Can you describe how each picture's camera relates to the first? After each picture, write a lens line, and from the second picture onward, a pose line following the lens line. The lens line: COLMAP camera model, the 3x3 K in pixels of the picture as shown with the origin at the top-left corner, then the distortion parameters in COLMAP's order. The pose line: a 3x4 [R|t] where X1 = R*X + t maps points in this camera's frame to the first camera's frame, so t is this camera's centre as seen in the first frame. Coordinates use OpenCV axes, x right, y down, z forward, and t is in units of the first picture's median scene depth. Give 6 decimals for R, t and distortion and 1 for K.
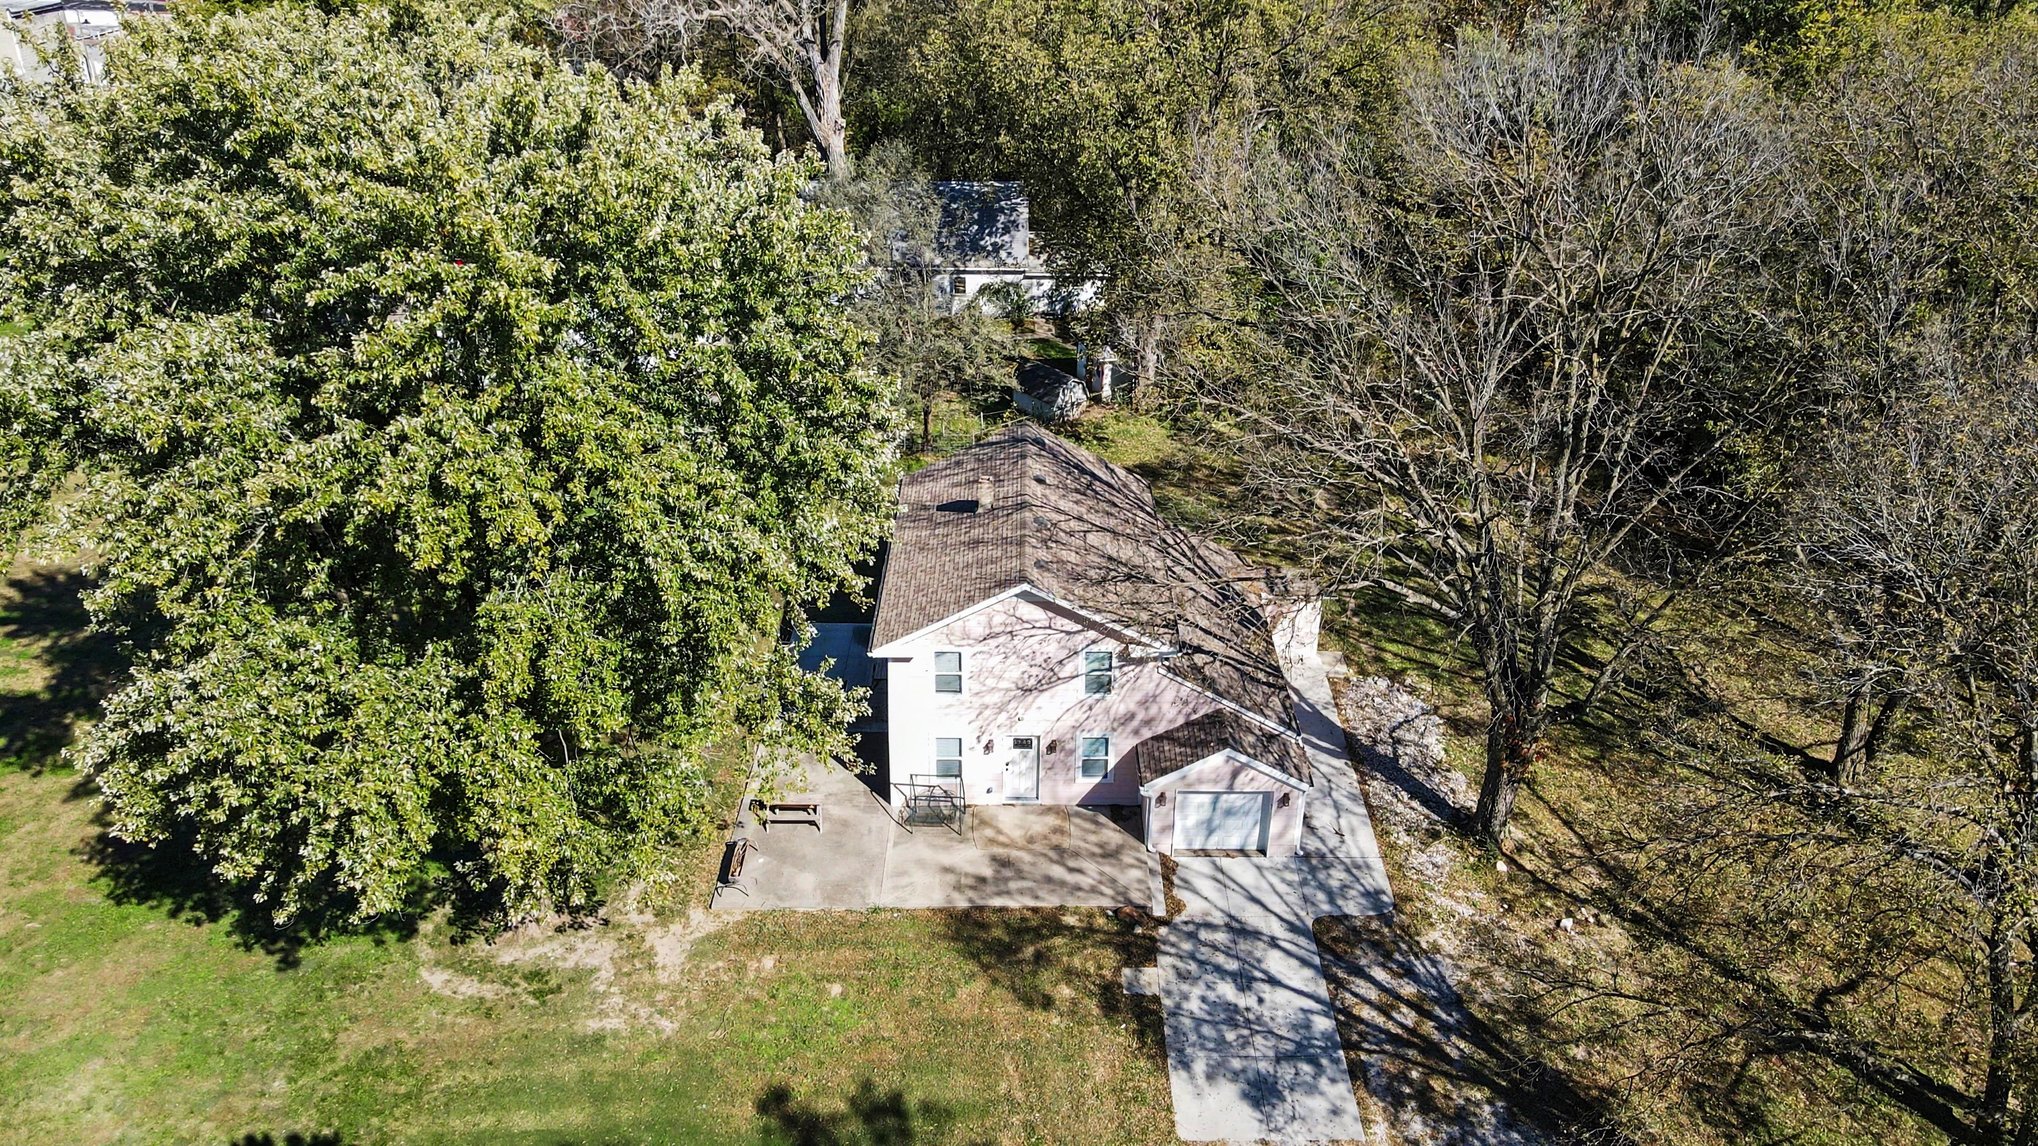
lens RADIAL K [[1502.4, 0, 1028.4], [0, 1502.4, 575.1], [0, 0, 1]] dist [-0.039485, 0.126367]
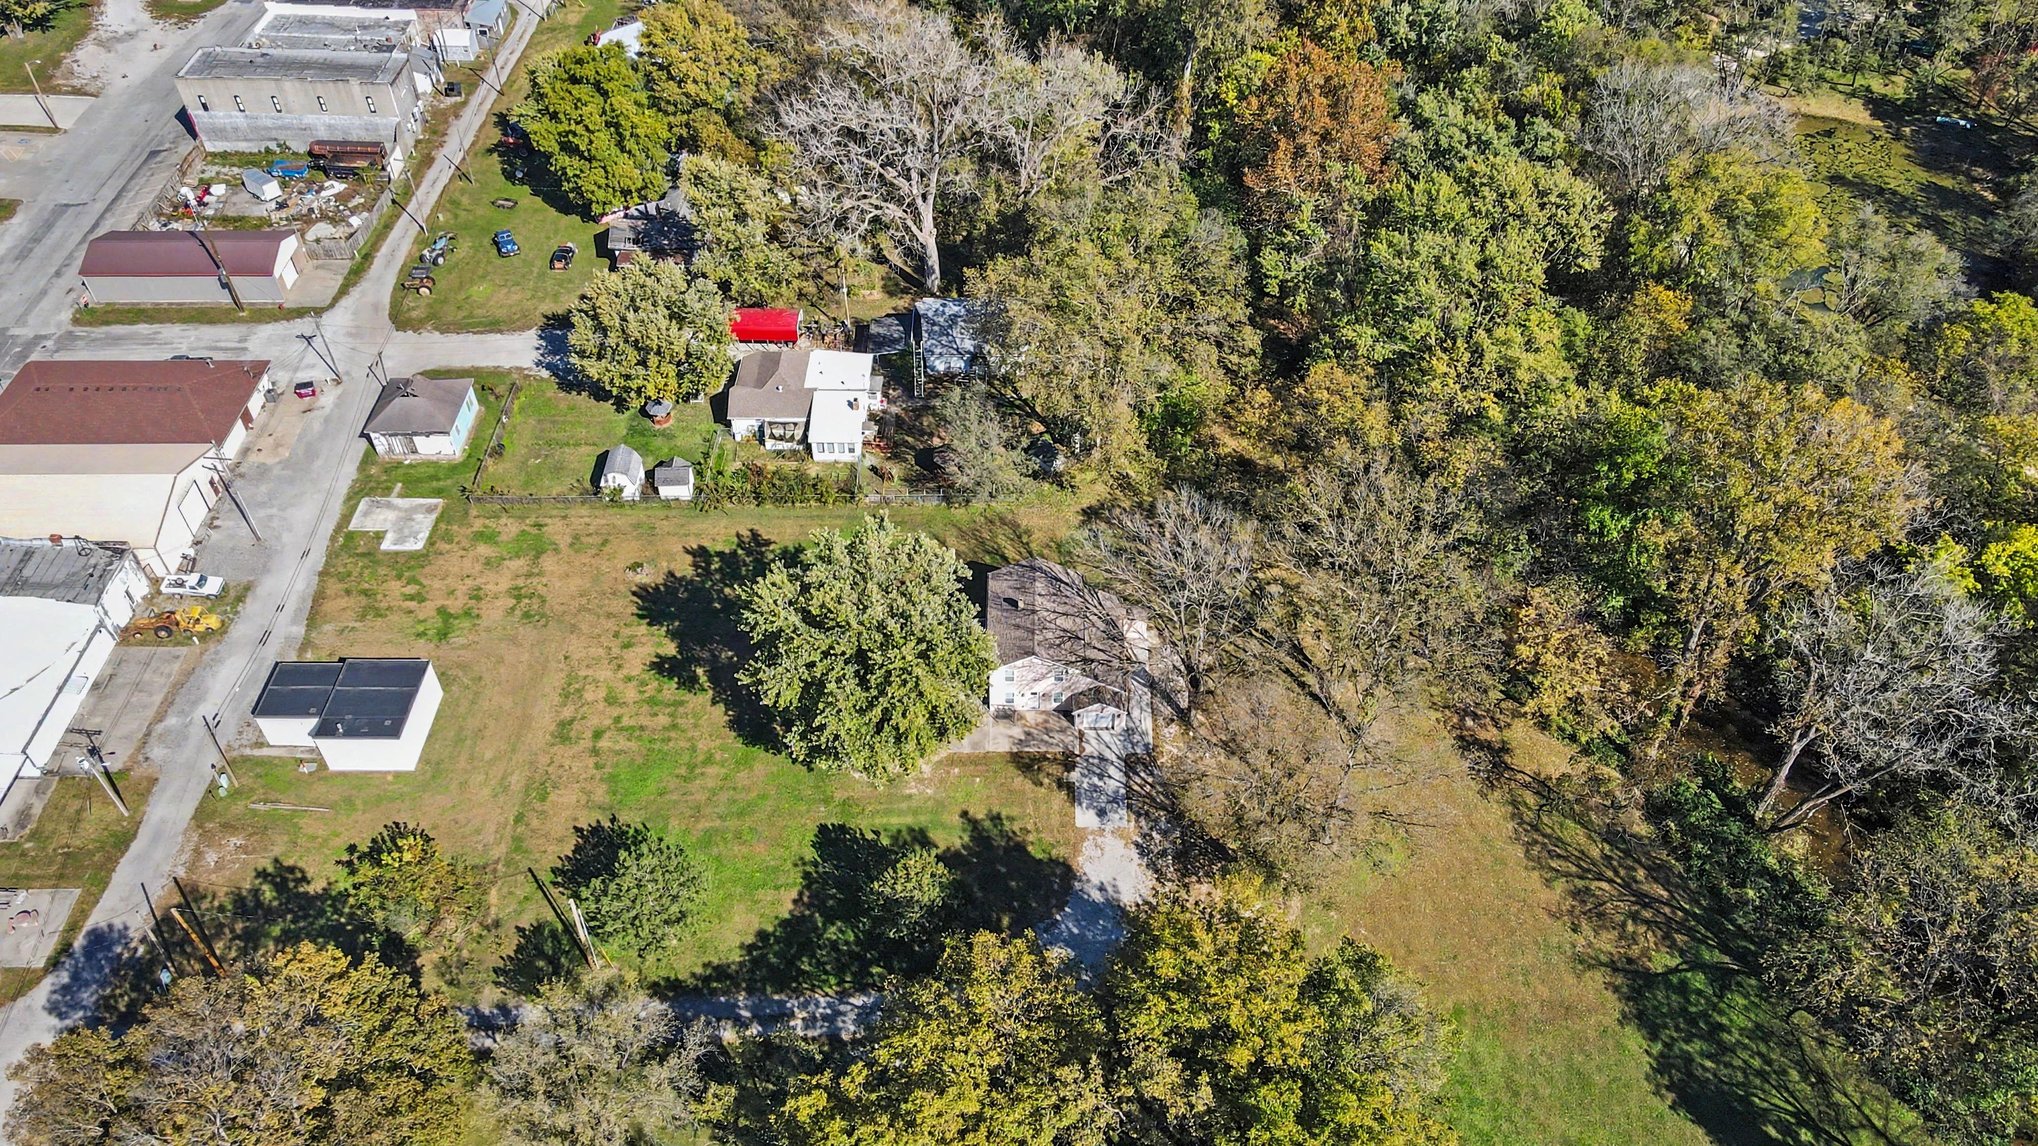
lens RADIAL K [[1502.4, 0, 1028.4], [0, 1502.4, 575.1], [0, 0, 1]] dist [-0.039485, 0.126367]
pose [[0.999815, -0.001822, -0.019162, 0.044679], [0.007568, 0.952544, 0.304306, -1.083774], [0.017698, -0.304395, 0.952382, -1.886233]]
